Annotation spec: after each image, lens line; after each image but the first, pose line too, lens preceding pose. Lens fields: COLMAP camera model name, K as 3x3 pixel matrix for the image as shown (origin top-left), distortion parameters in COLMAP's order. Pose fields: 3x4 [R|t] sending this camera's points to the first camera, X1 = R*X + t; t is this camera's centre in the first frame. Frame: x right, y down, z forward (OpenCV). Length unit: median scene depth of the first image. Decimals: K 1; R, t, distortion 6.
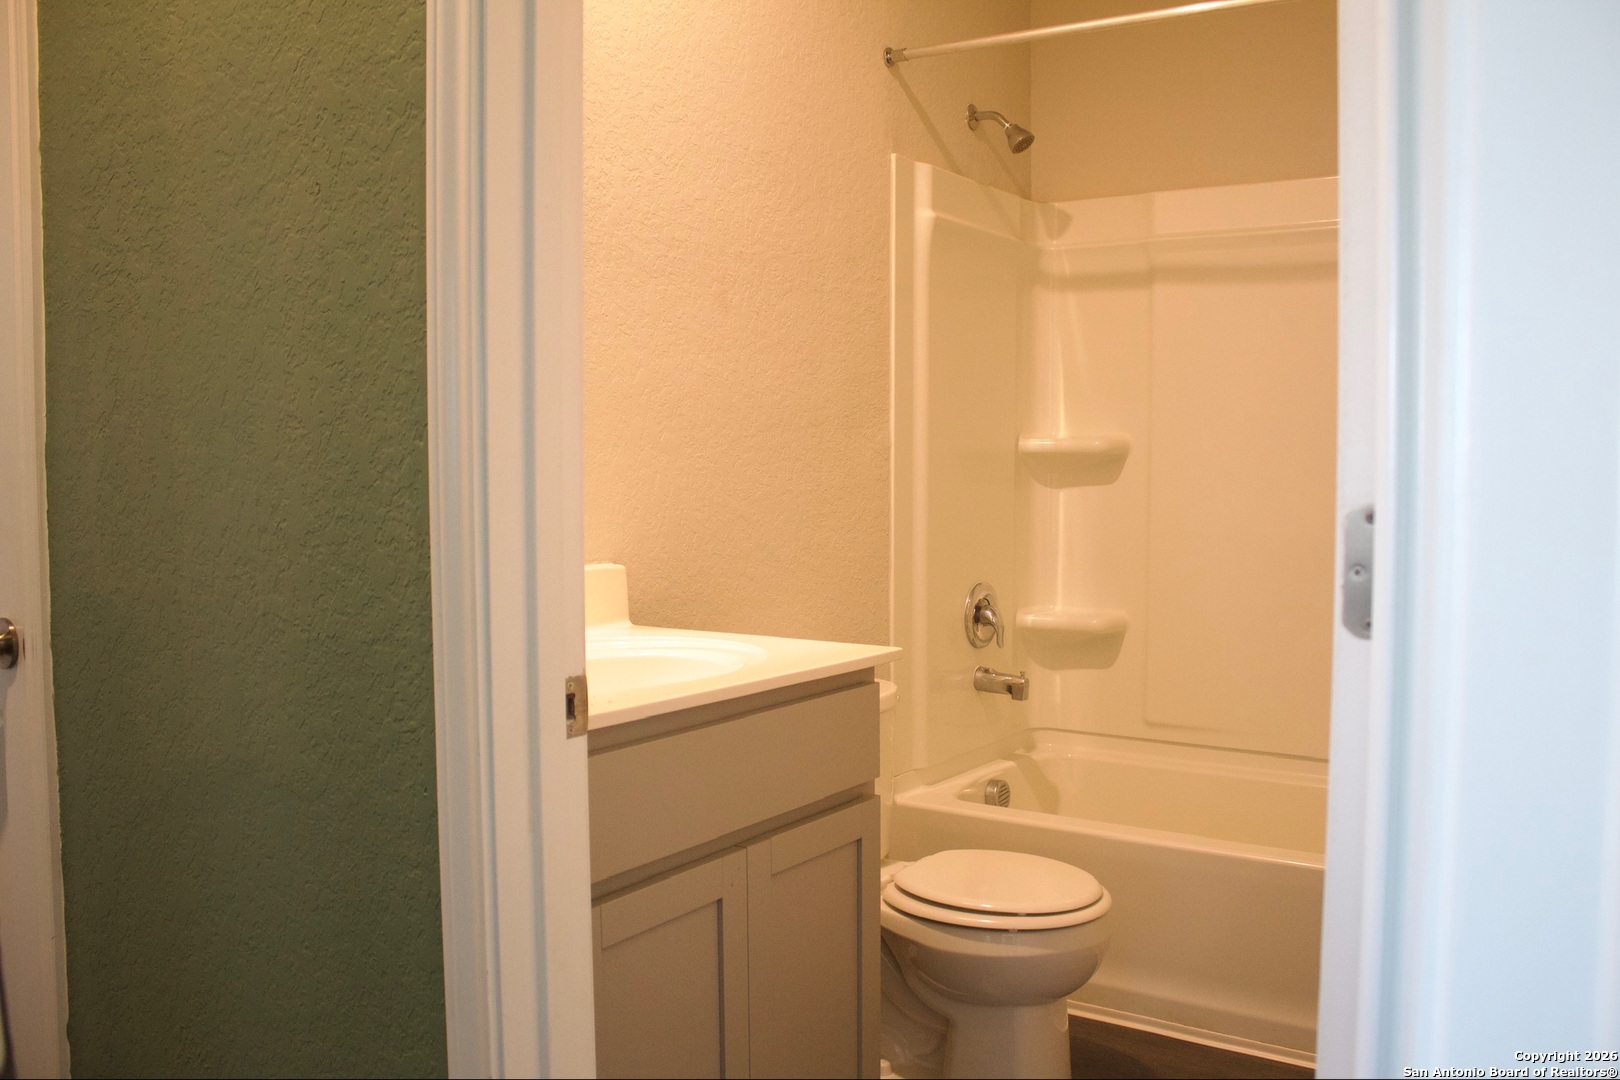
lens RADIAL K [[1356.8, 0, 813.6], [0, 1356.8, 542.2], [0, 0, 1]] dist [-0.153015, 0.137798]
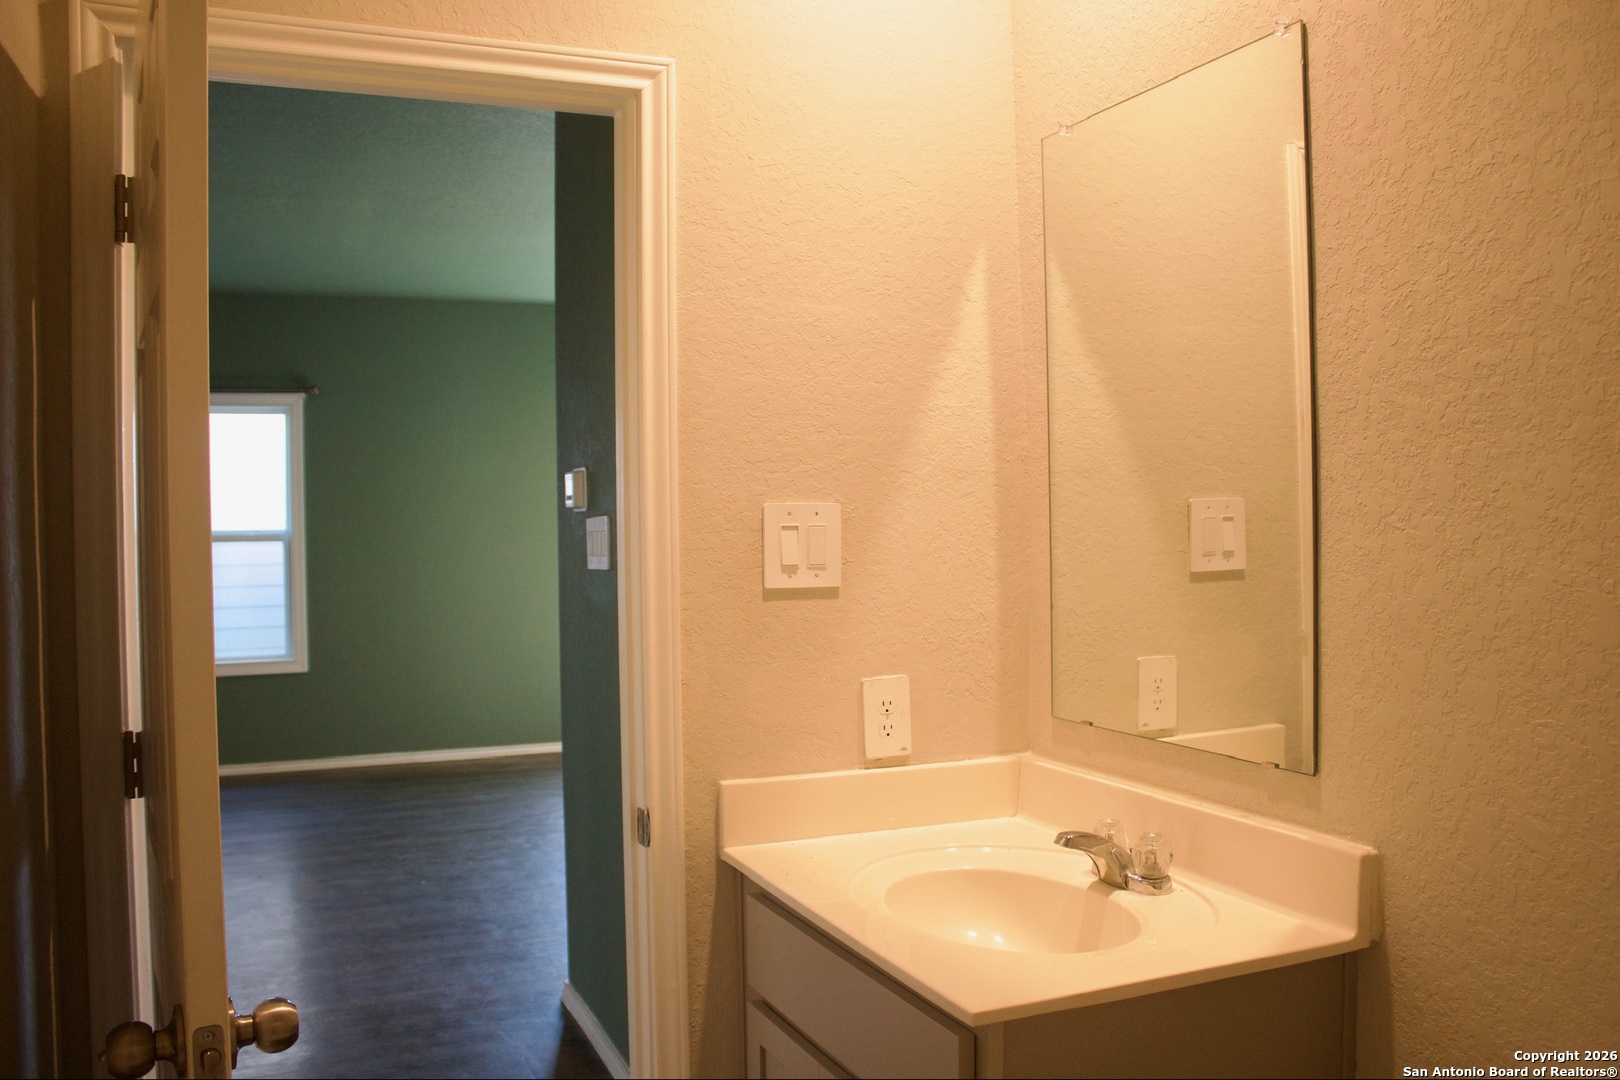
lens RADIAL K [[1356.8, 0, 813.6], [0, 1356.8, 542.2], [0, 0, 1]] dist [-0.153015, 0.137798]
pose [[-0.546503, 0.015771, -0.837309, 0.588783], [-0.037132, 0.998383, 0.043040, -0.163581], [0.836634, 0.054613, -0.545034, 1.110163]]
